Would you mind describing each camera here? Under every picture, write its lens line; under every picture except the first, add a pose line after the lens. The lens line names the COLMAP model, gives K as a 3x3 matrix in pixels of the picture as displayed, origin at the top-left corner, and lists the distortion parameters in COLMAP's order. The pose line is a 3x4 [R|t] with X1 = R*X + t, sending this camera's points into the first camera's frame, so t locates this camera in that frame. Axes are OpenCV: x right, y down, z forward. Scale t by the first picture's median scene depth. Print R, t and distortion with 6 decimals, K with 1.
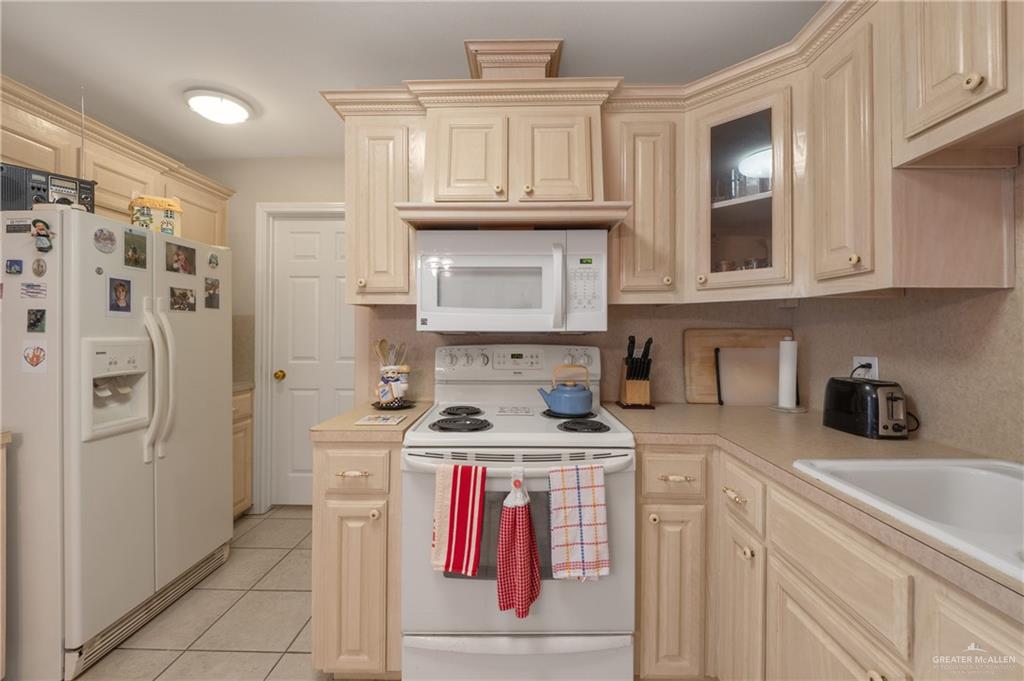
lens RADIAL K [[429.3, 0, 513.3], [0, 429.3, 328.7], [0, 0, 1]] dist [-0.000202, -0.005570]
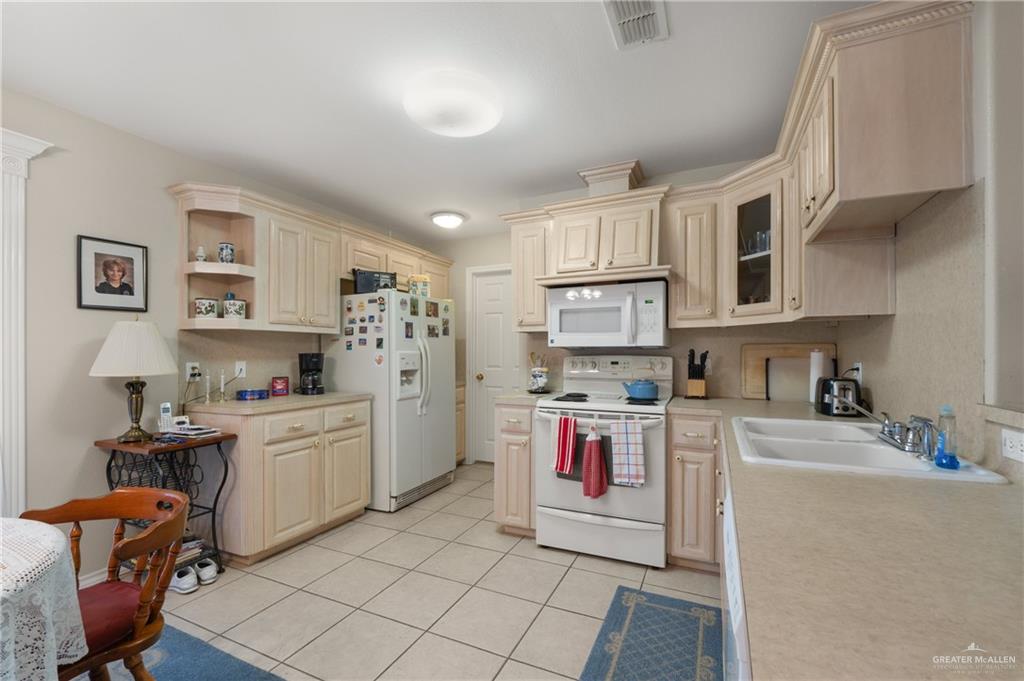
lens RADIAL K [[427.7, 0, 516.9], [0, 427.7, 350.7], [0, 0, 1]] dist [-0.012447, -0.000065]
pose [[0.915332, -0.004775, -0.402672, 0.356686], [0.006346, 0.999977, 0.002567, 0.015936], [0.402650, -0.004905, 0.915341, -0.639208]]
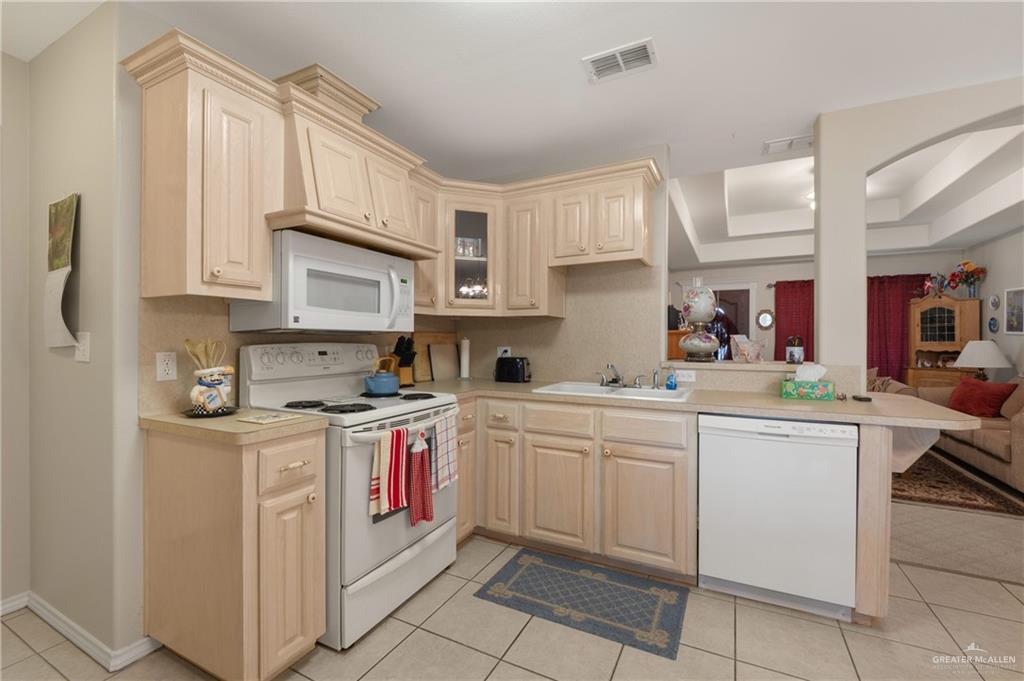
lens RADIAL K [[422.6, 0, 523.1], [0, 422.6, 340.1], [0, 0, 1]] dist [0.000357, -0.000007]
pose [[0.425957, 0.000378, 0.904743, -0.902468], [-0.008625, 0.999956, 0.003644, 0.025040], [-0.904702, -0.009356, 0.425942, 0.064505]]
